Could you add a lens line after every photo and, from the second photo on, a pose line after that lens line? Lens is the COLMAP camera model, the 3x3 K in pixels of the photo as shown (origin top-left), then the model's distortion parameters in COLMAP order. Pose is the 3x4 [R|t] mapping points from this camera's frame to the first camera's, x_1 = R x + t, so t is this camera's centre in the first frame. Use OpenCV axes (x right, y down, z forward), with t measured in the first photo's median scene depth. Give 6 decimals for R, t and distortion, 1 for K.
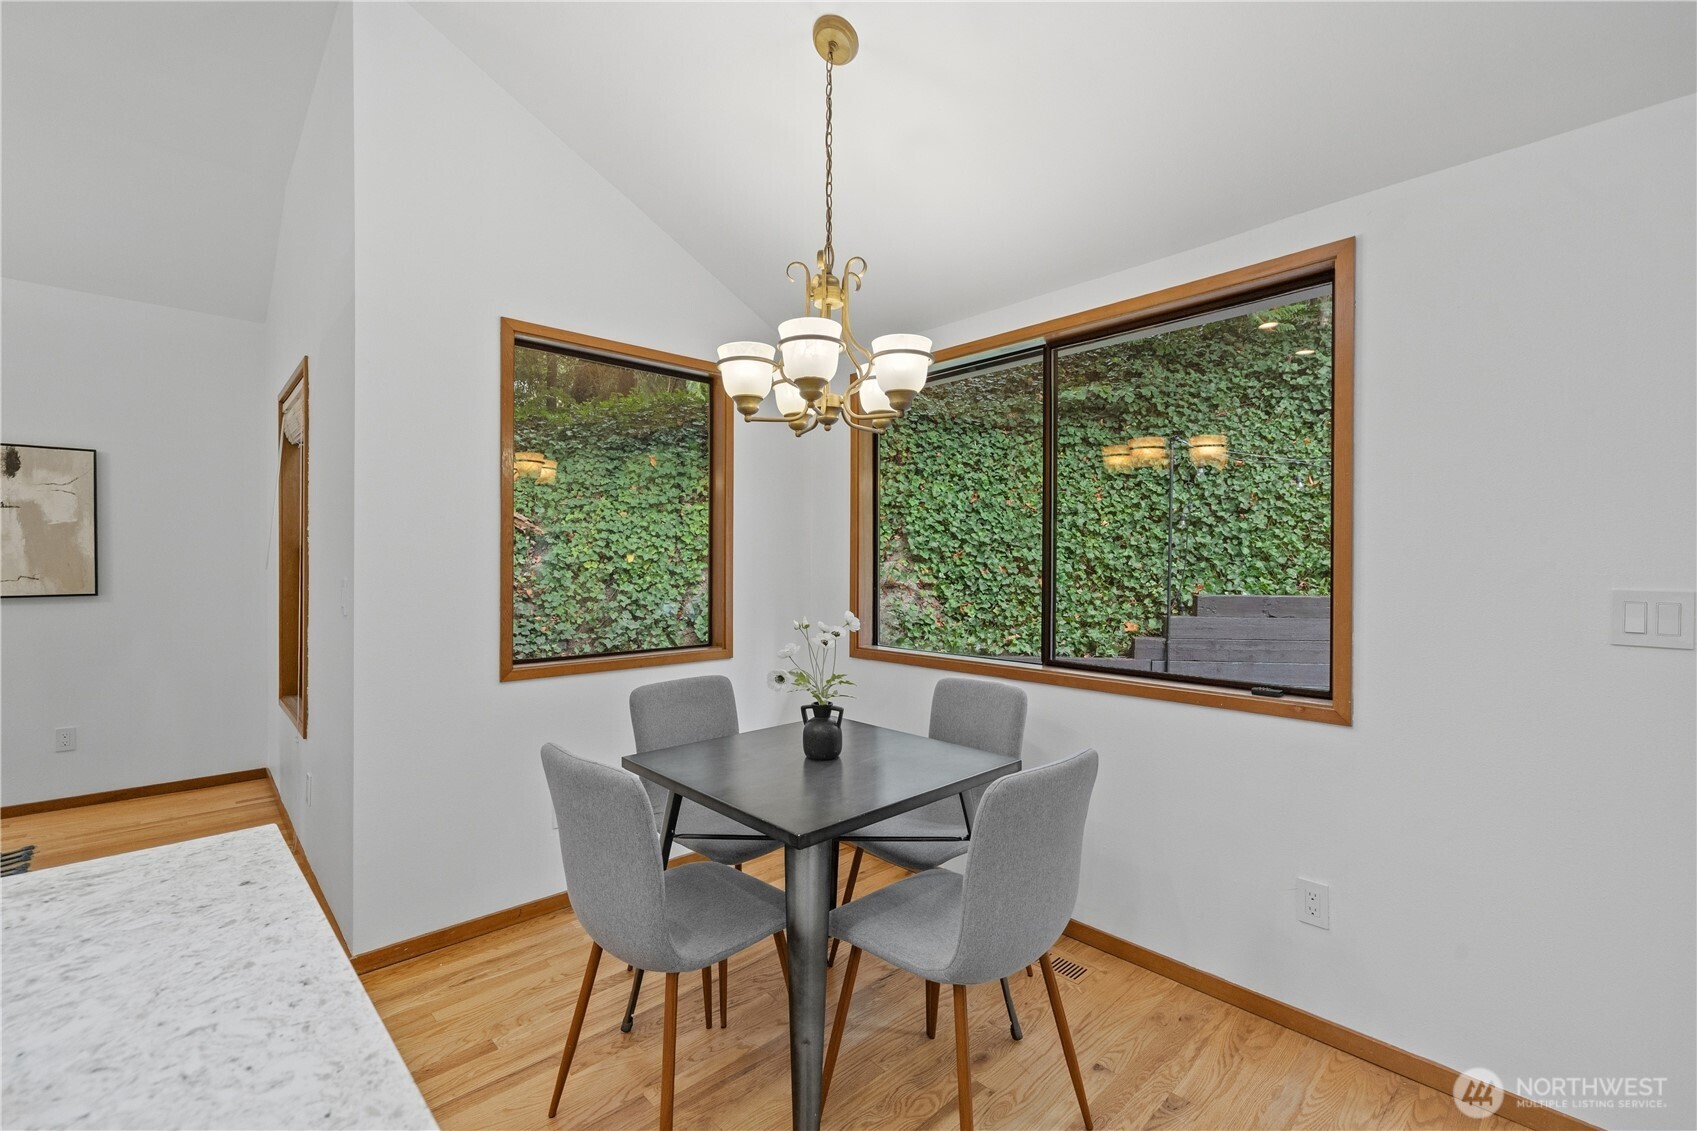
lens RADIAL K [[719.2, 0, 838.4], [0, 719.2, 565.1], [0, 0, 1]] dist [0.002051, -0.000982]
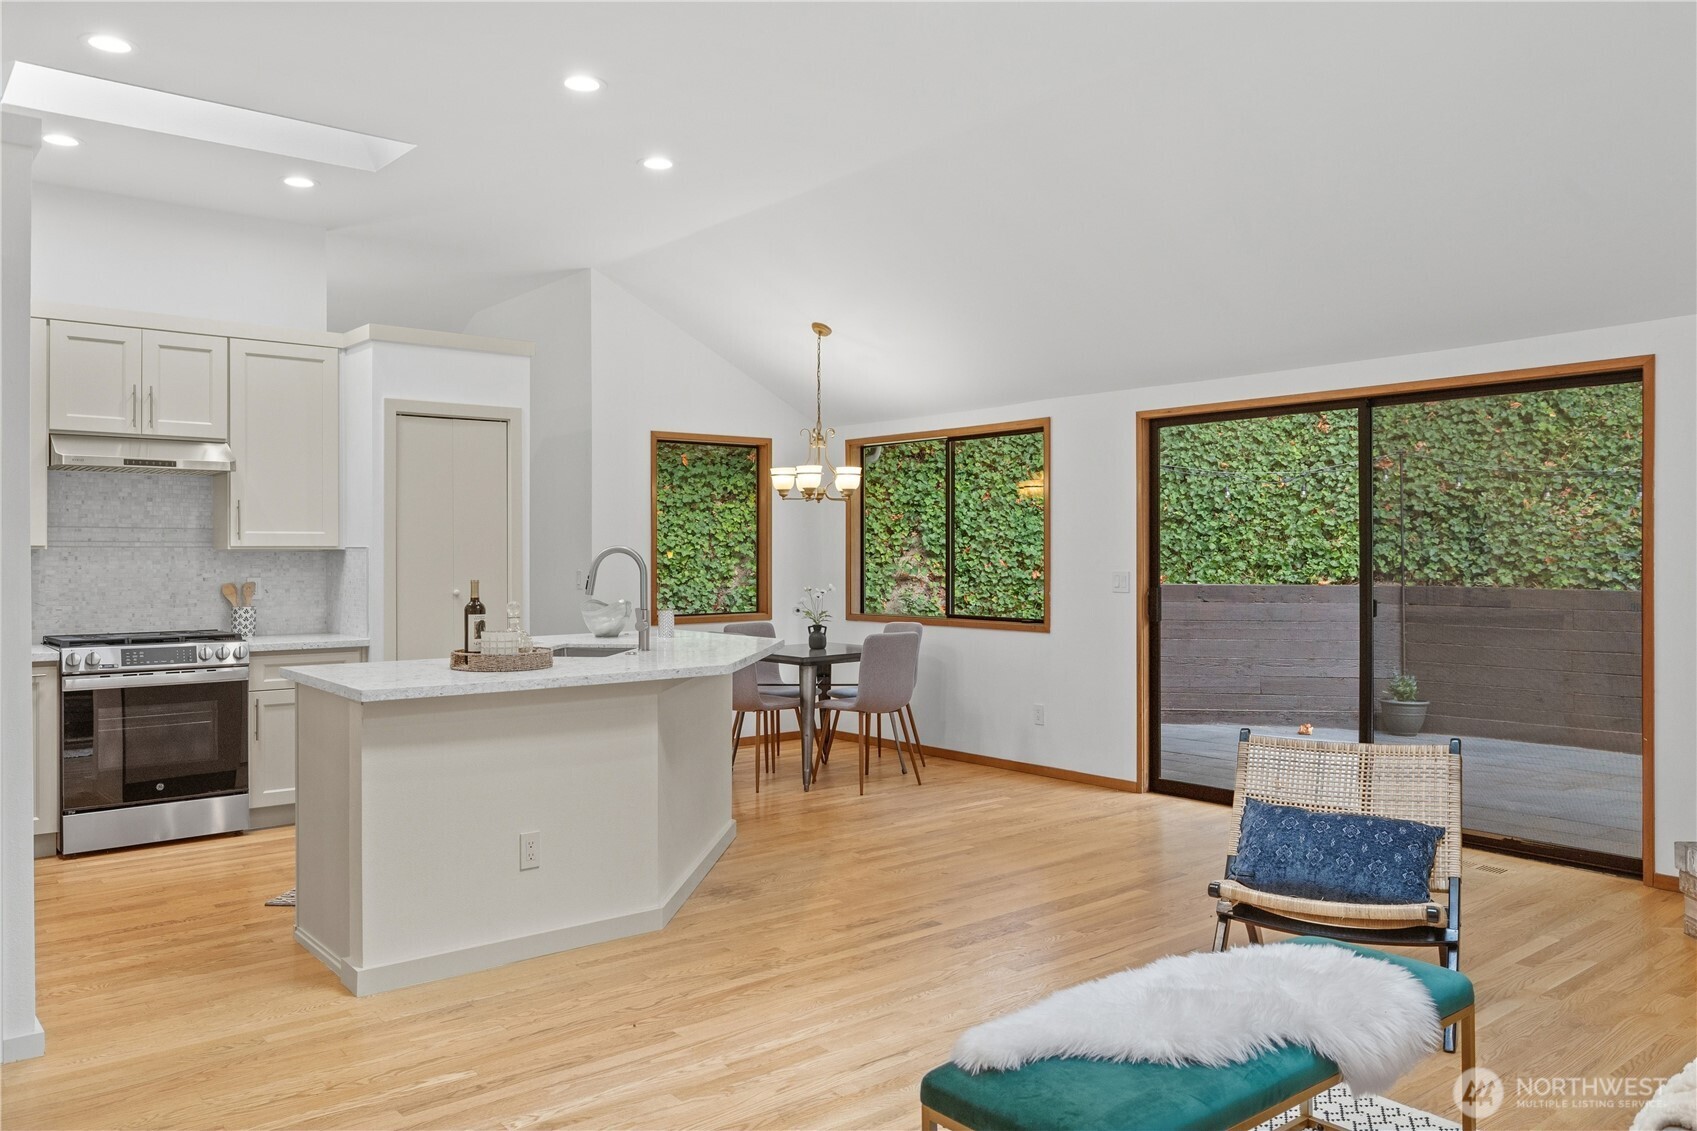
lens RADIAL K [[1237.0, 0, 835.6], [0, 1237.0, 558.3], [0, 0, 1]] dist [-0.002325, 0.008202]
pose [[0.997708, -0.004729, -0.067503, 0.098865], [0.004884, 0.999986, 0.002134, -0.007629], [0.067492, -0.002459, 0.997717, -0.951485]]
